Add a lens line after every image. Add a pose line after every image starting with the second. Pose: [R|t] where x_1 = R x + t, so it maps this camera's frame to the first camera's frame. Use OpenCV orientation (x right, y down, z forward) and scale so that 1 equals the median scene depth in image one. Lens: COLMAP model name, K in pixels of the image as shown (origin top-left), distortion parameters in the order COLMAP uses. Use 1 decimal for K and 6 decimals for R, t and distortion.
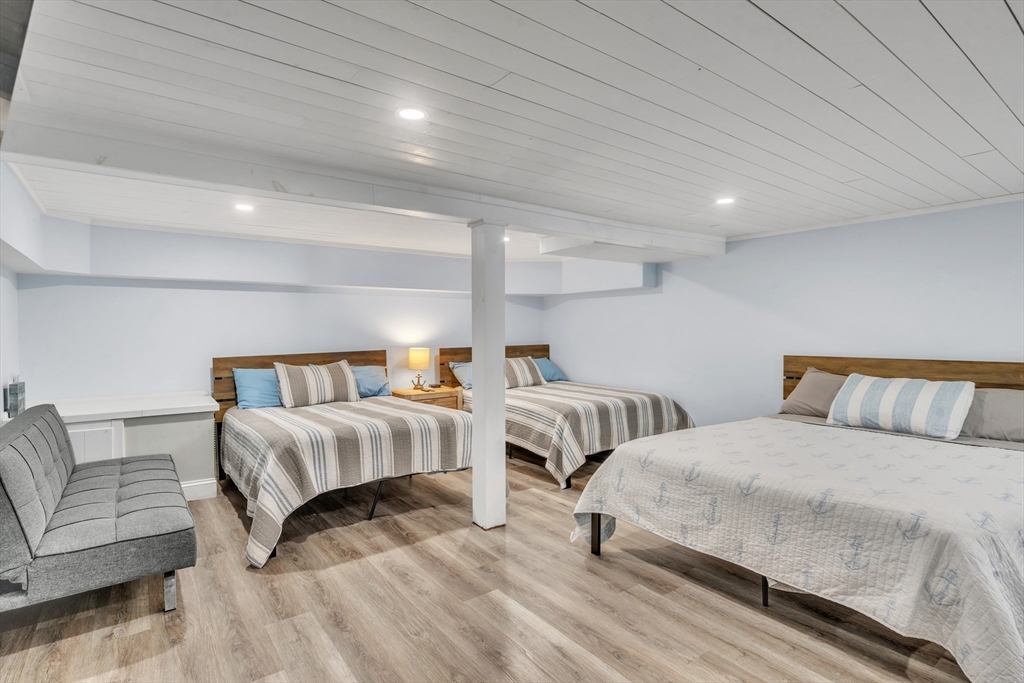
lens RADIAL K [[509.4, 0, 512.4], [0, 509.4, 327.0], [0, 0, 1]] dist [0.000152, 0.000198]
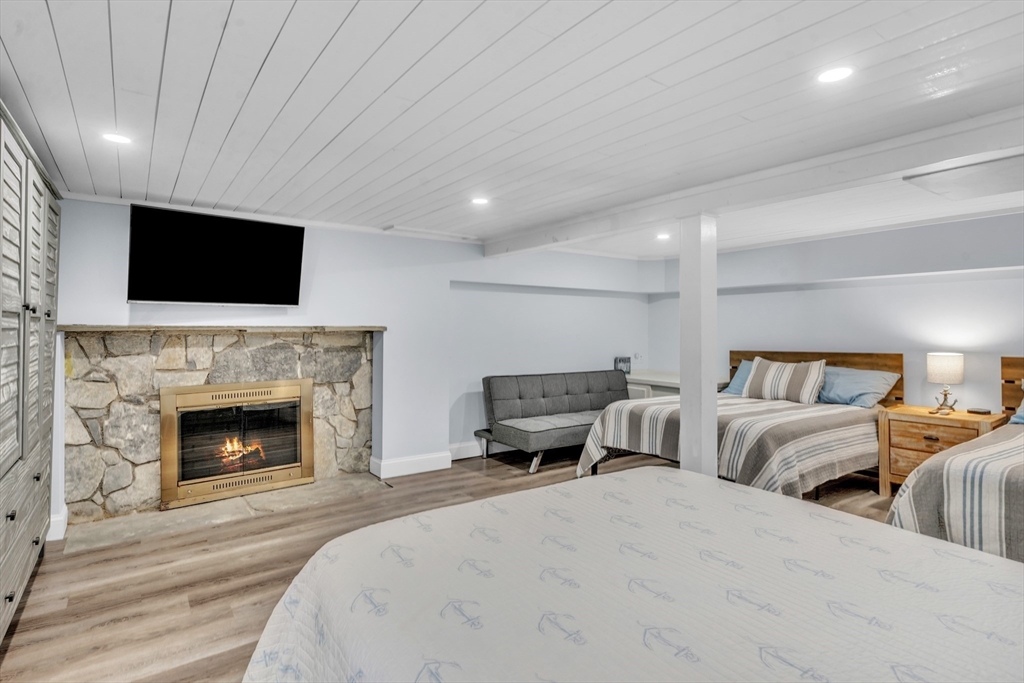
lens RADIAL K [[509.4, 0, 512.4], [0, 509.4, 327.0], [0, 0, 1]] dist [0.000152, 0.000198]
pose [[0.011937, 0.003878, -0.999921, 0.599746], [0.006466, 0.999971, 0.003955, -0.003249], [0.999908, -0.006513, 0.011912, 0.433406]]
